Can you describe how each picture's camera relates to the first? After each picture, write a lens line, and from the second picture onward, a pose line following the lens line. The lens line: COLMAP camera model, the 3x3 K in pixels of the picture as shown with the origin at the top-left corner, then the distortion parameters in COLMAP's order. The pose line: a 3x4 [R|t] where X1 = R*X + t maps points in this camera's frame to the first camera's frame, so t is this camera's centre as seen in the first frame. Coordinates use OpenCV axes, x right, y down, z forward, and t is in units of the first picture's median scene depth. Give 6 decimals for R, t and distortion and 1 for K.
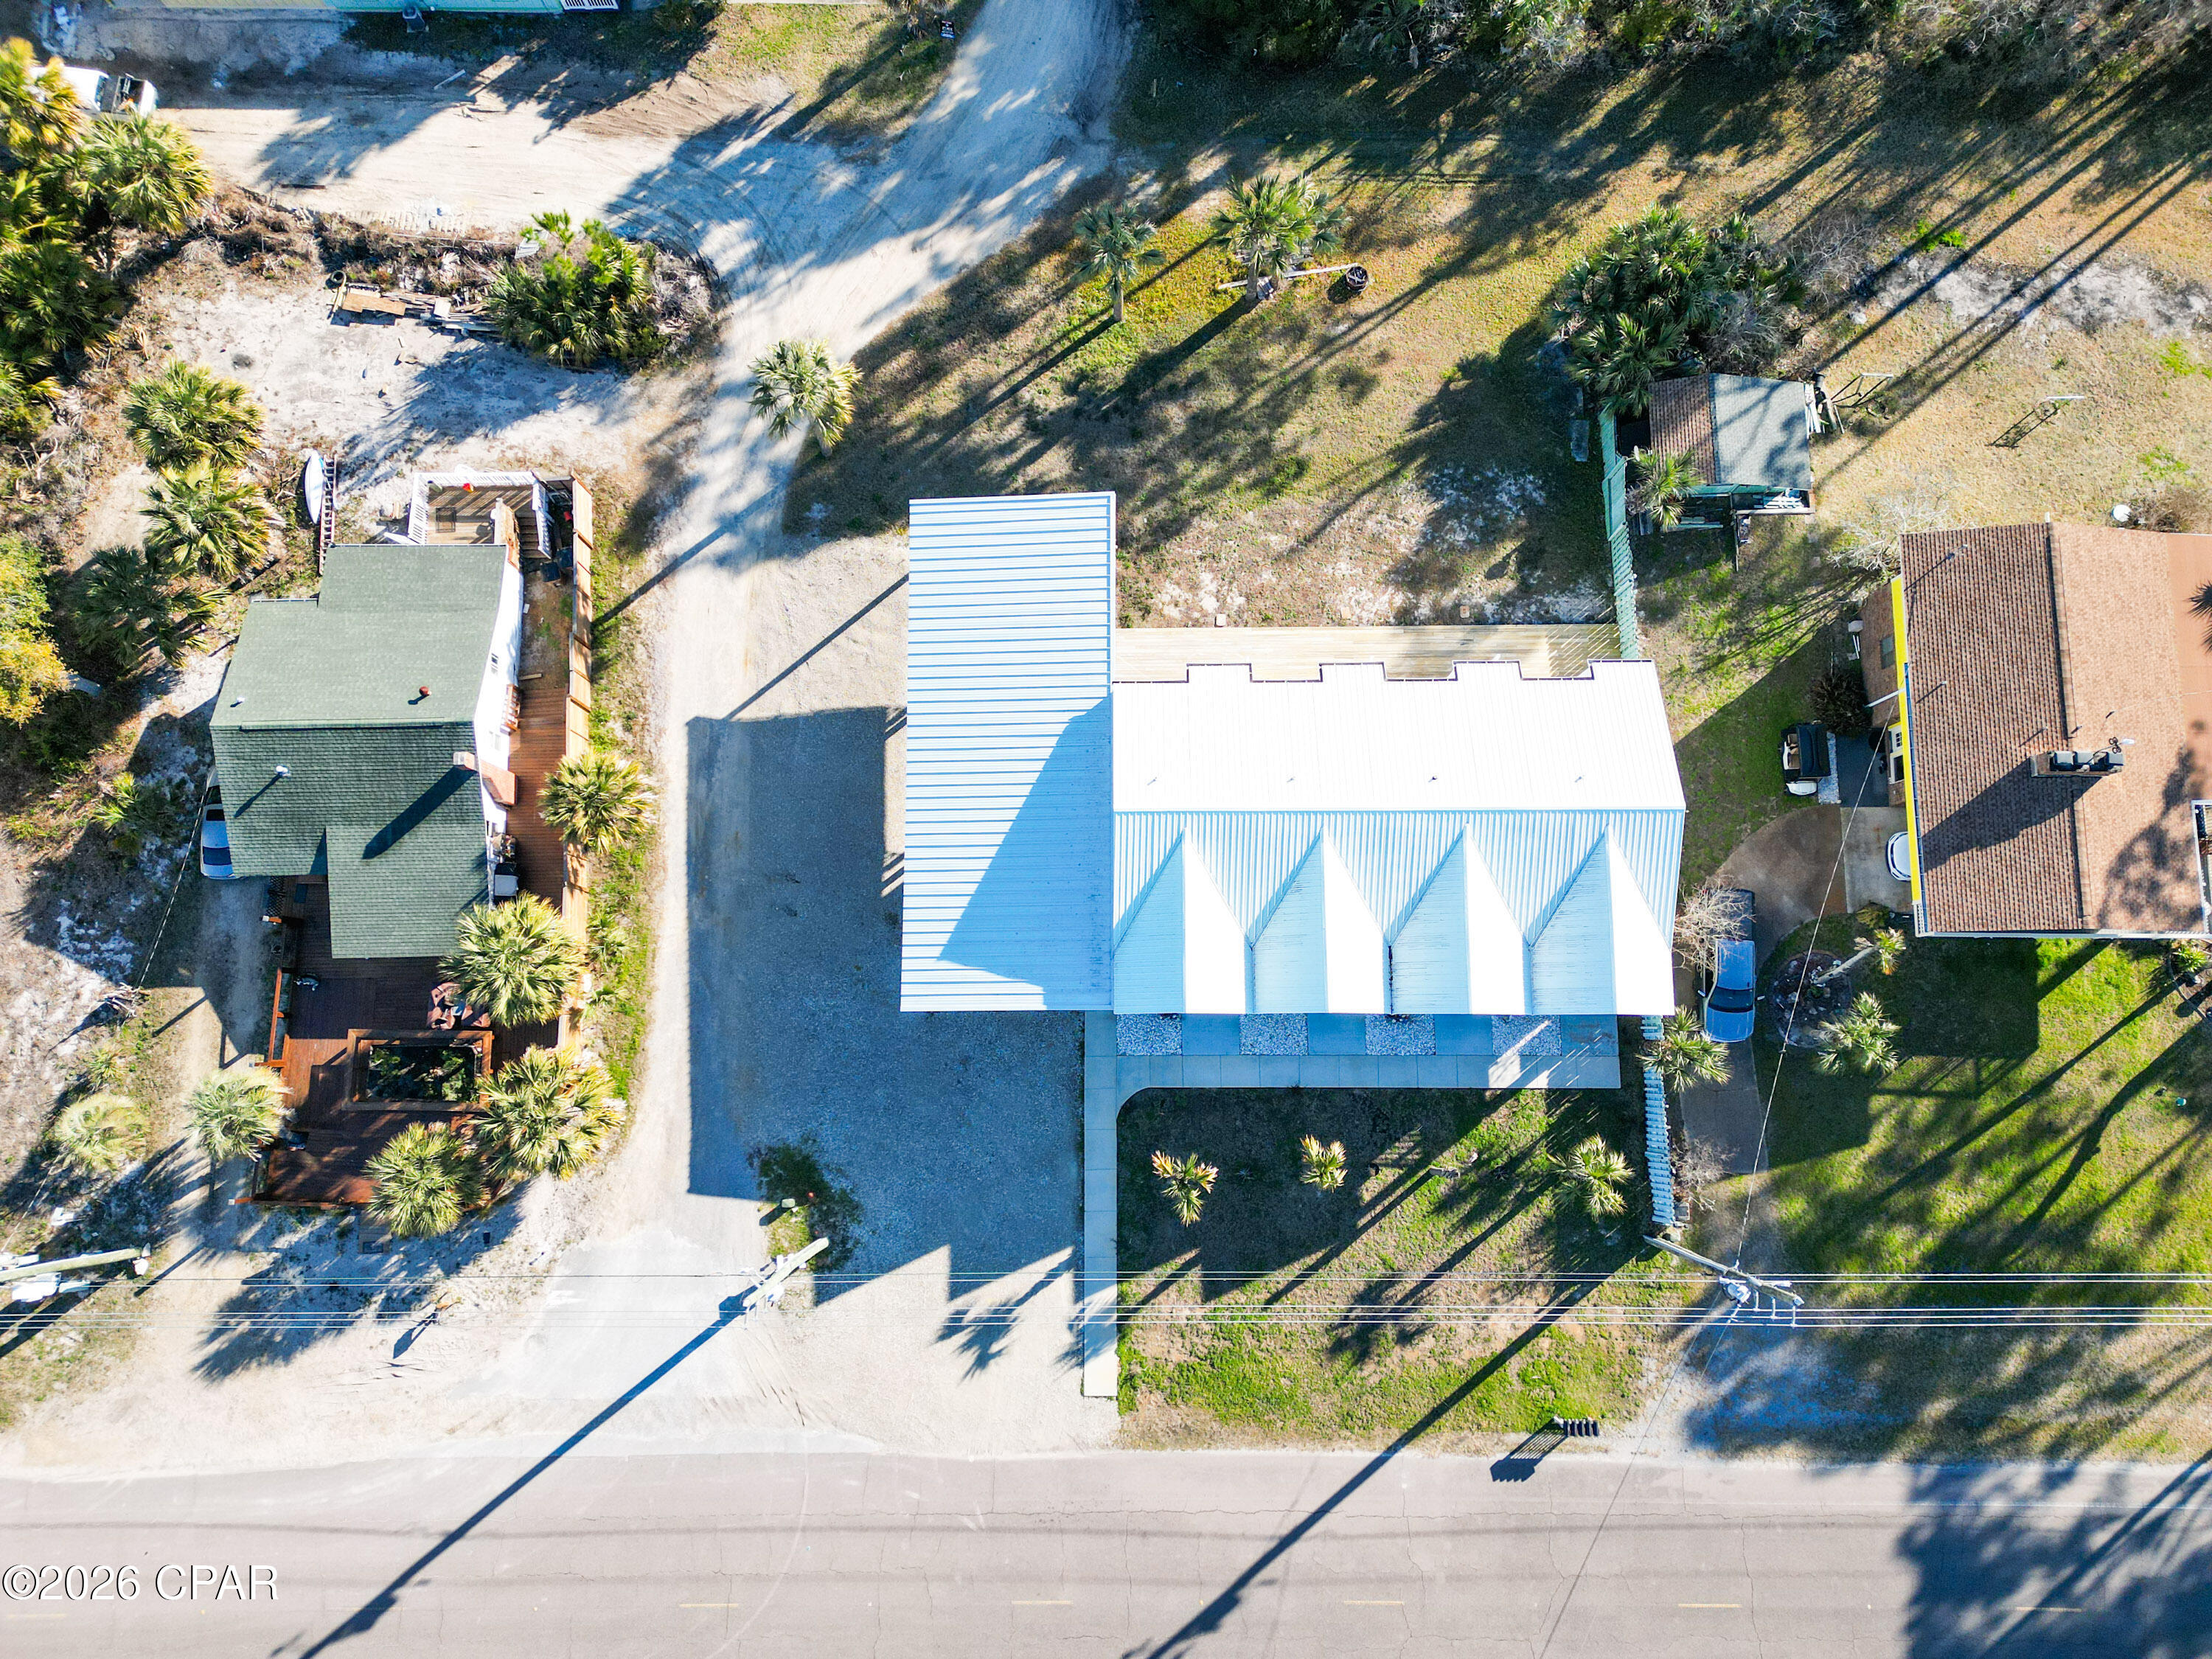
lens RADIAL K [[1544.0, 0, 1114.9], [0, 1544.0, 828.7], [0, 0, 1]] dist [0.065043, -0.049882]
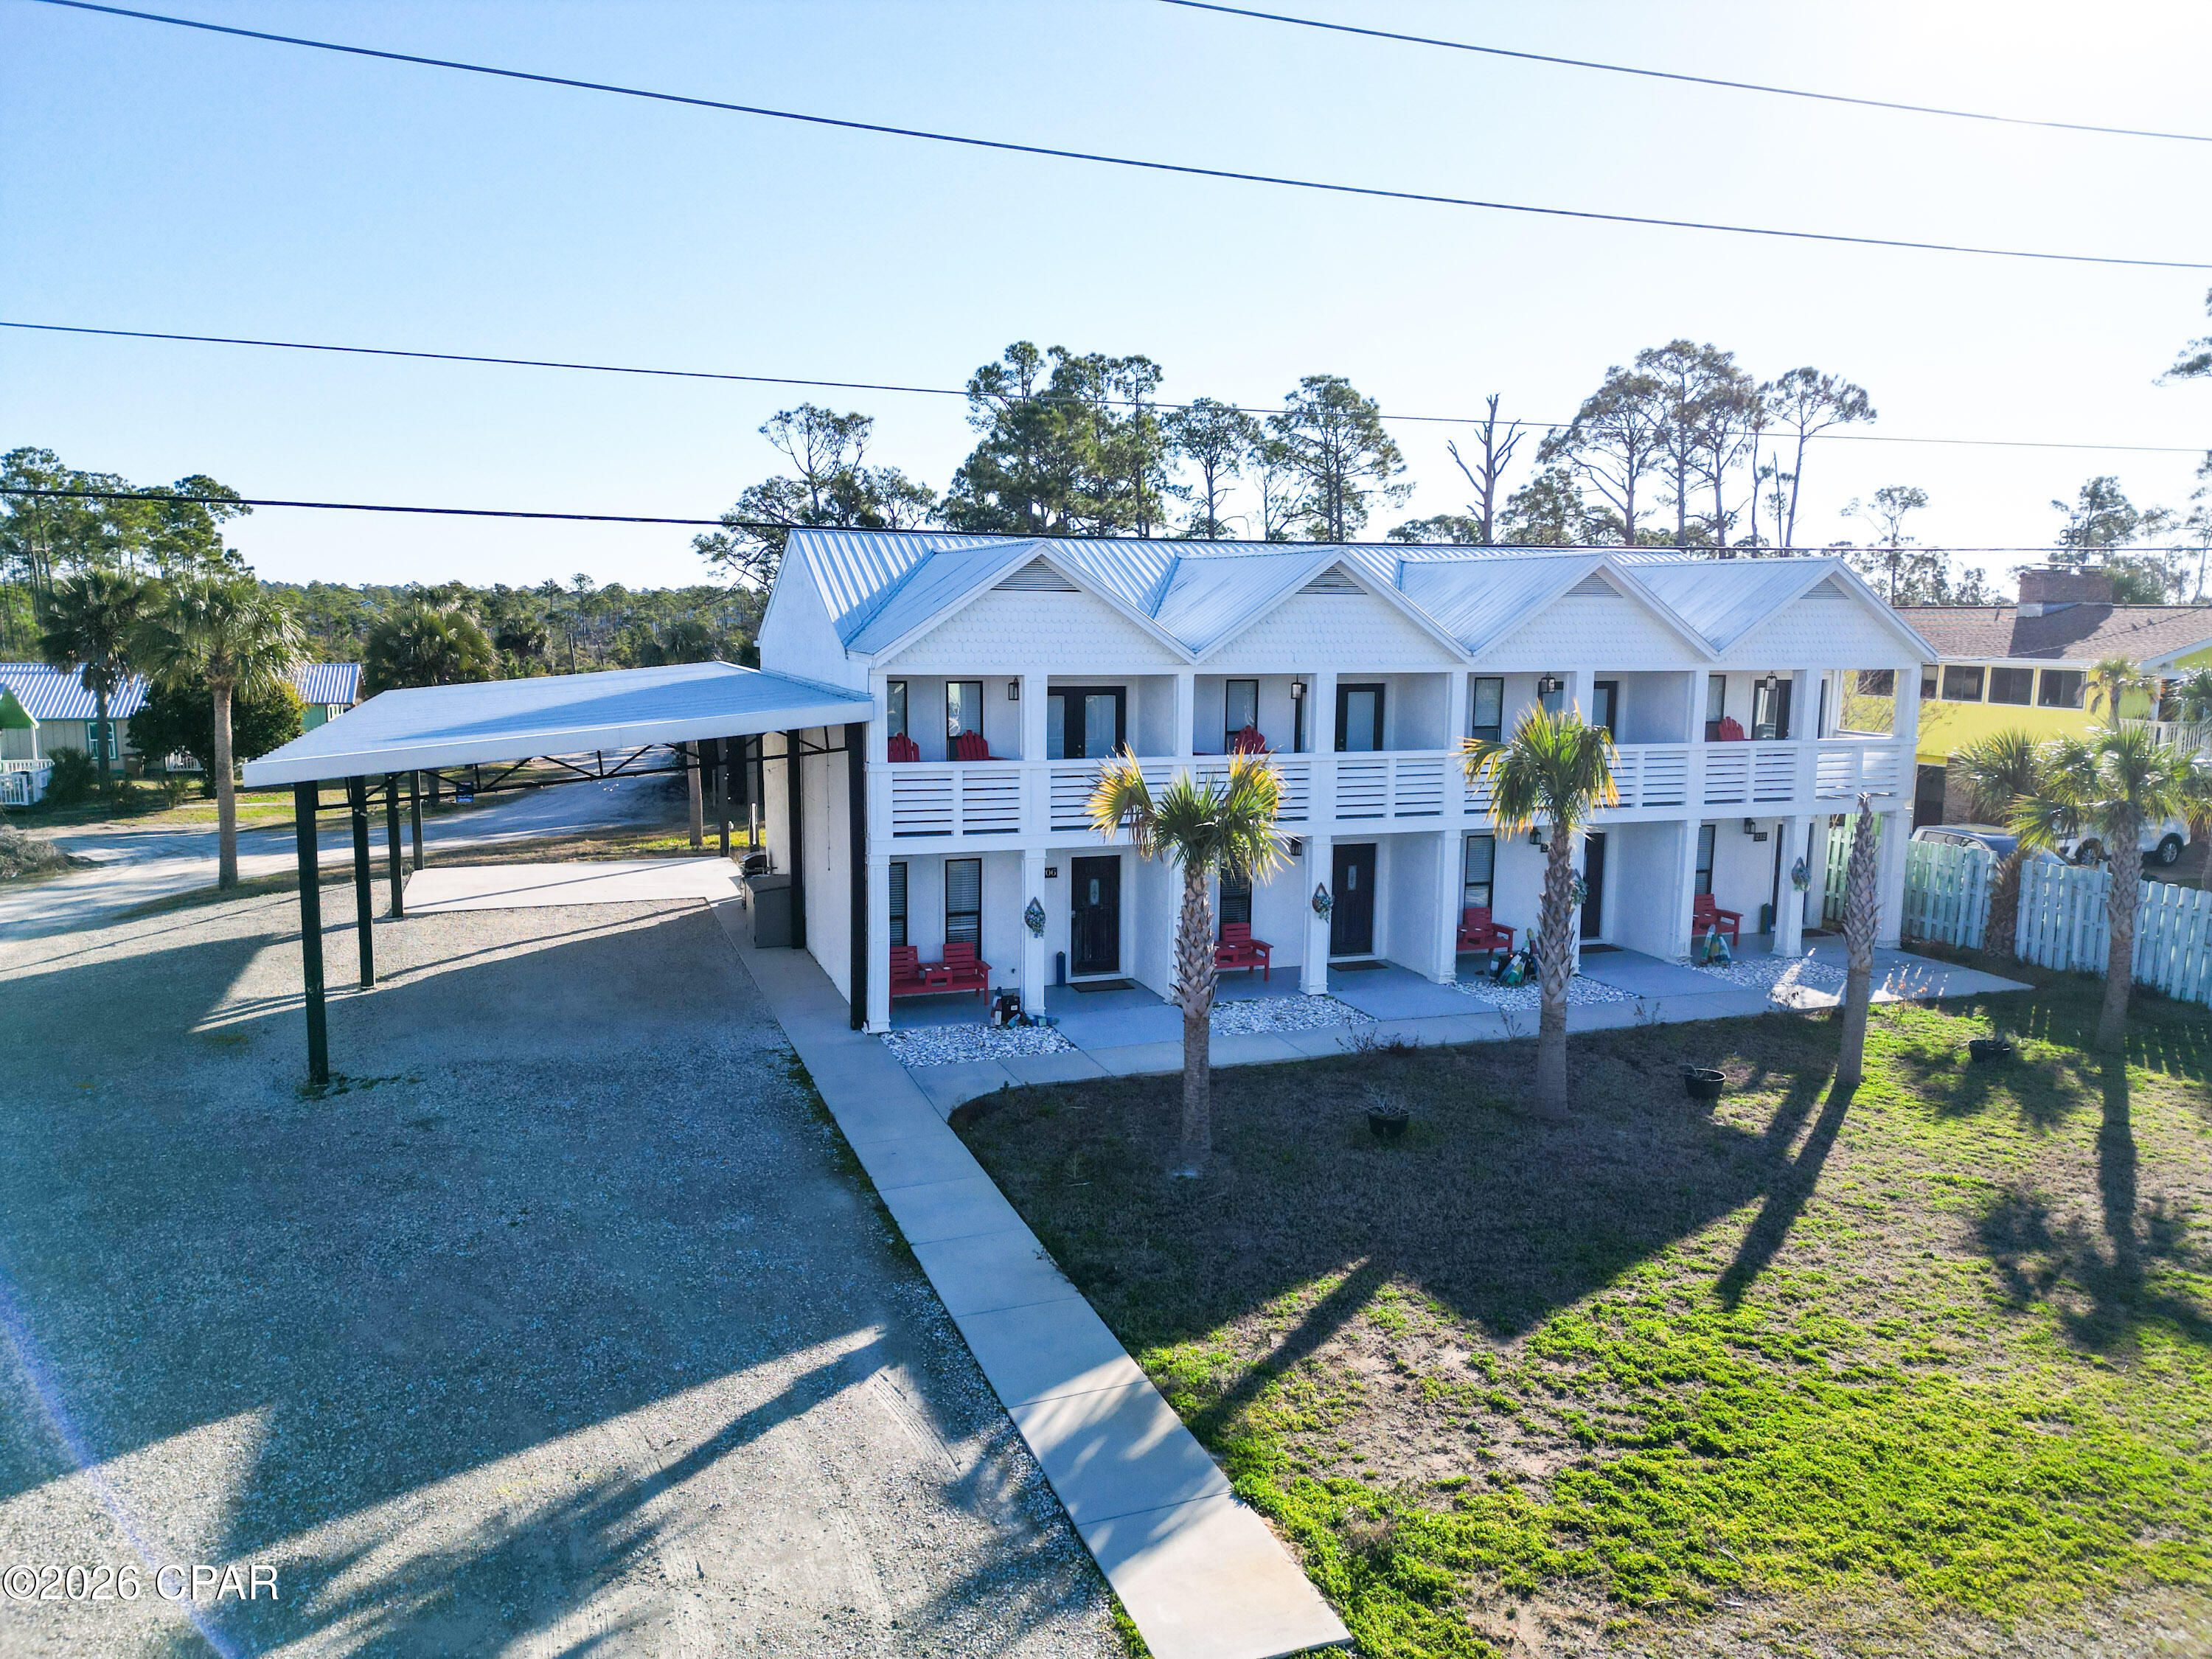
lens RADIAL K [[1544.0, 0, 1114.9], [0, 1544.0, 828.7], [0, 0, 1]] dist [0.065043, -0.049882]
pose [[0.938496, -0.029574, 0.344022, -0.070385], [0.338283, 0.278462, -0.898901, 0.446117], [-0.069212, 0.959992, 0.271340, 0.817125]]
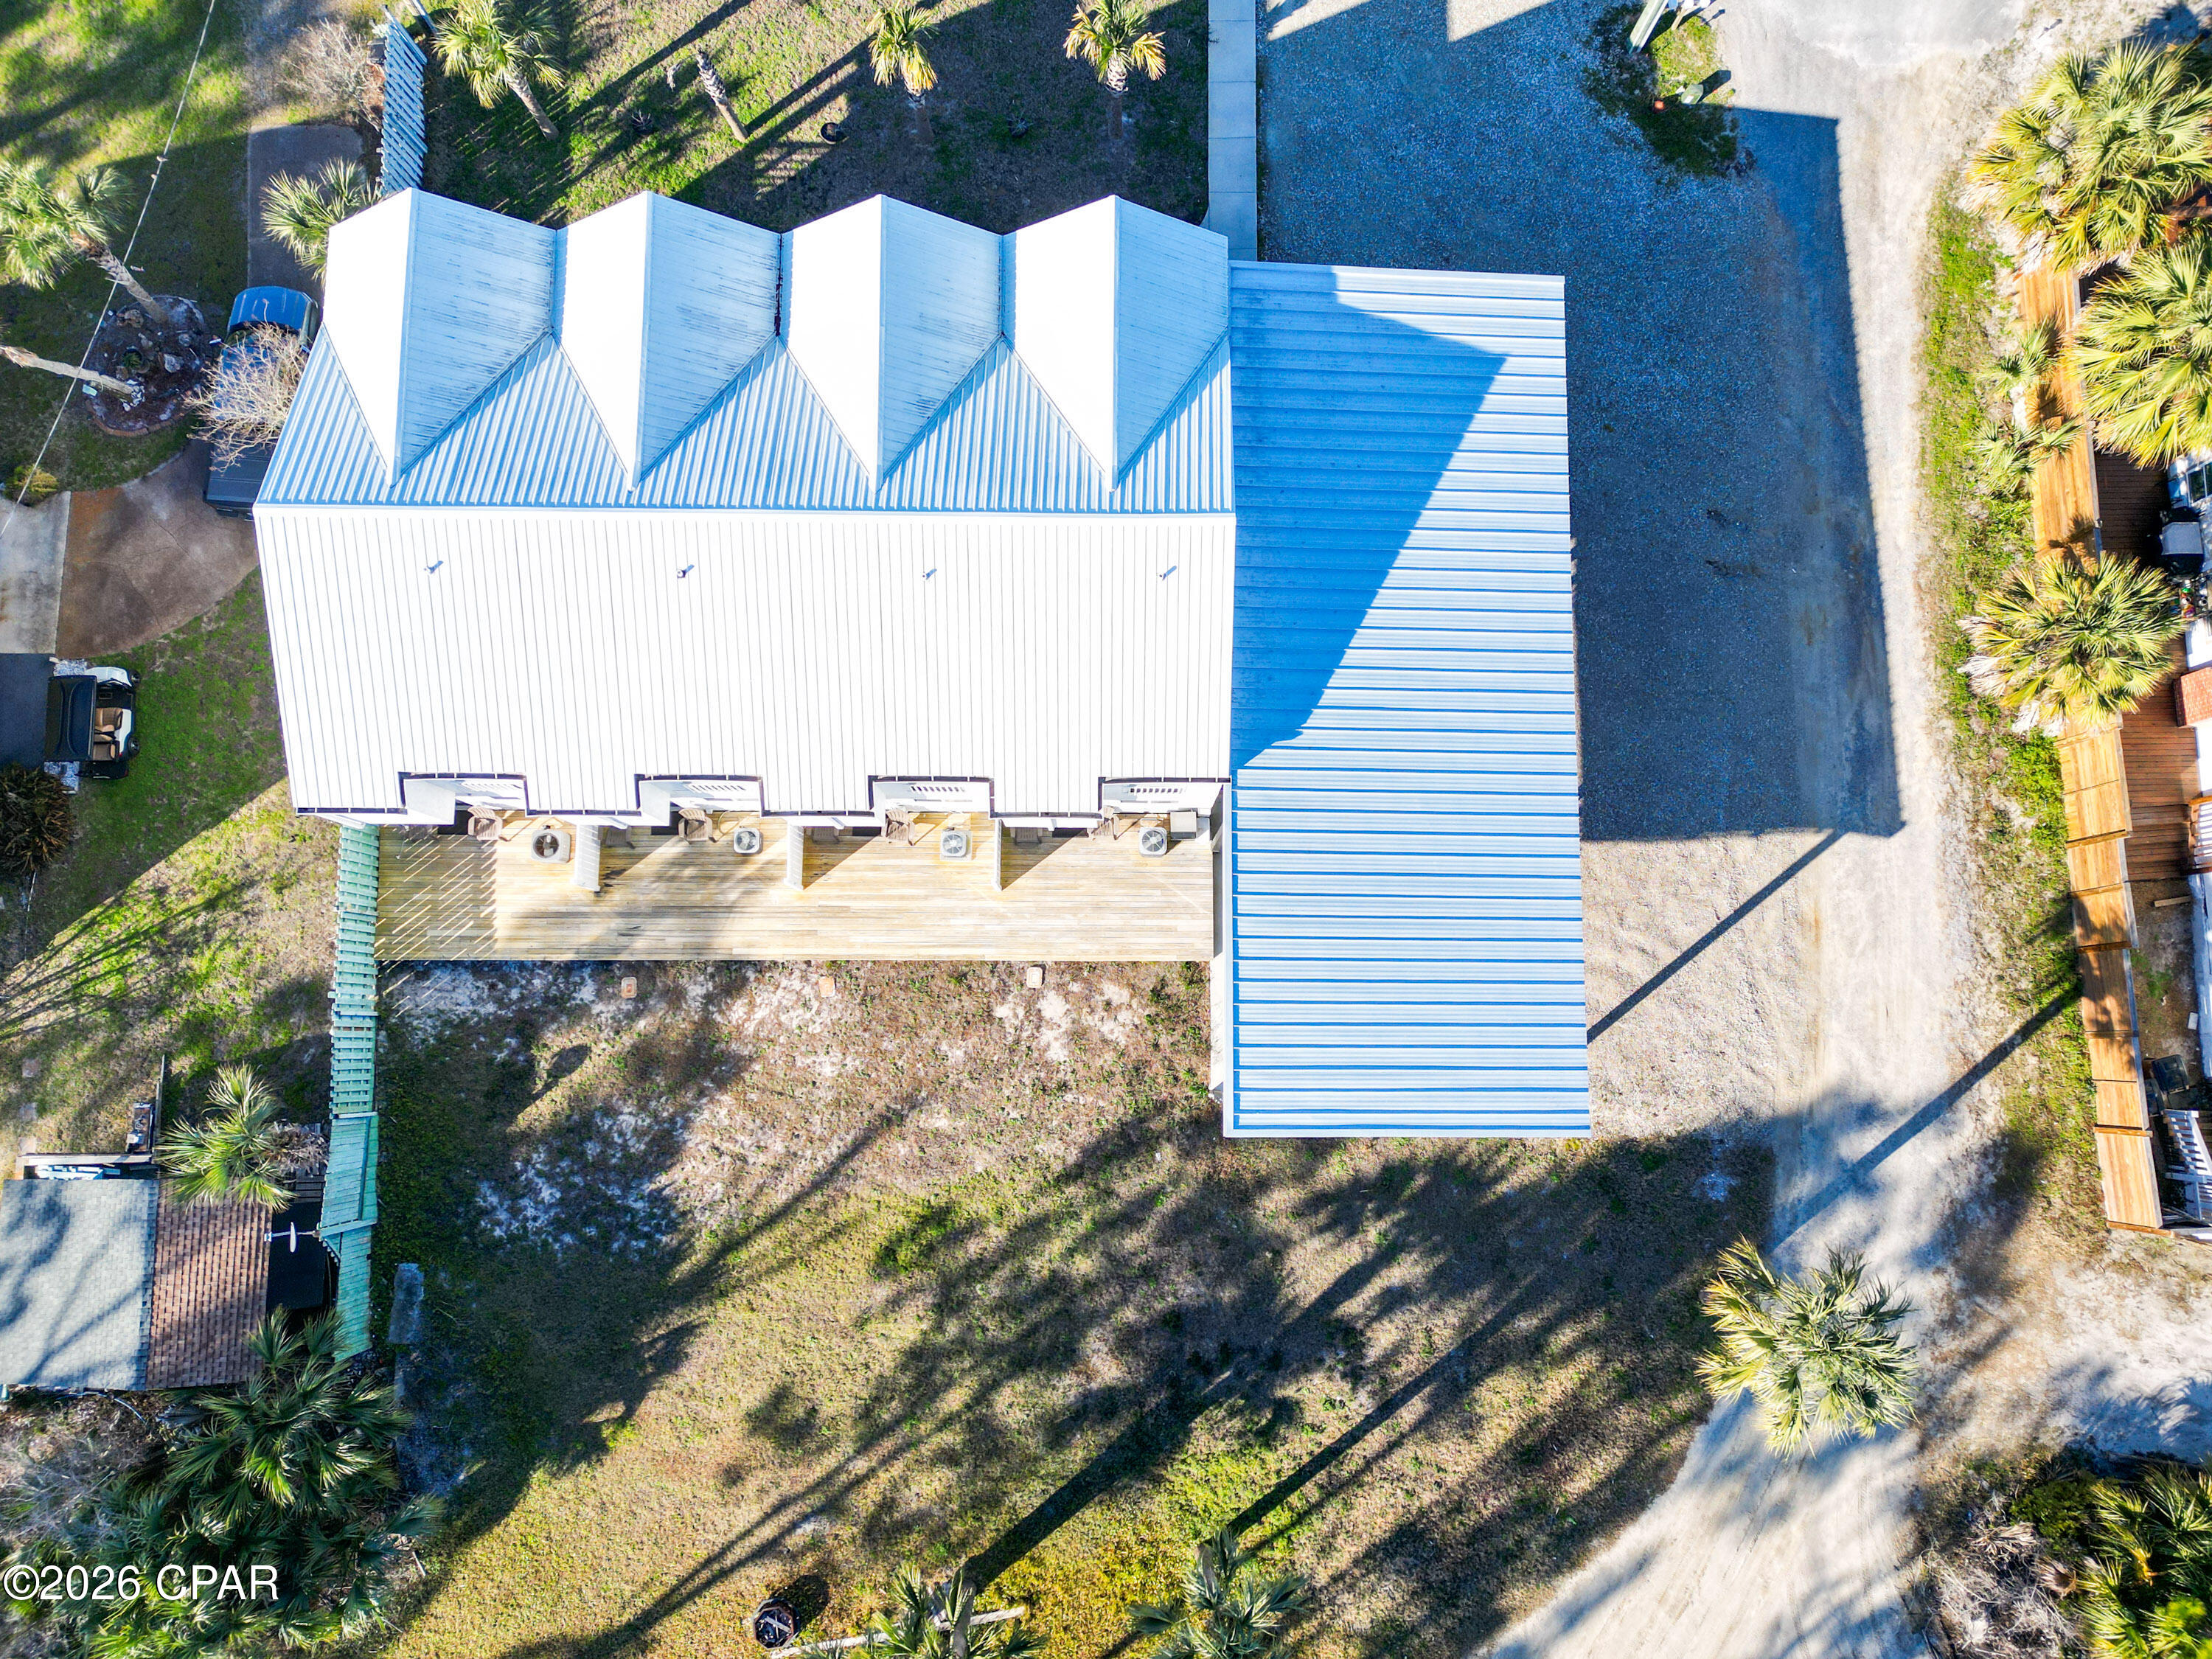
lens RADIAL K [[1555.7, 0, 1106.0], [0, 1555.7, 829.5], [0, 0, 1]] dist [0.071487, -0.063511]
pose [[-0.999952, -0.007317, 0.006502, 0.037161], [0.008834, -0.960642, 0.277648, -0.248617], [0.004214, 0.277693, 0.960661, 0.401644]]
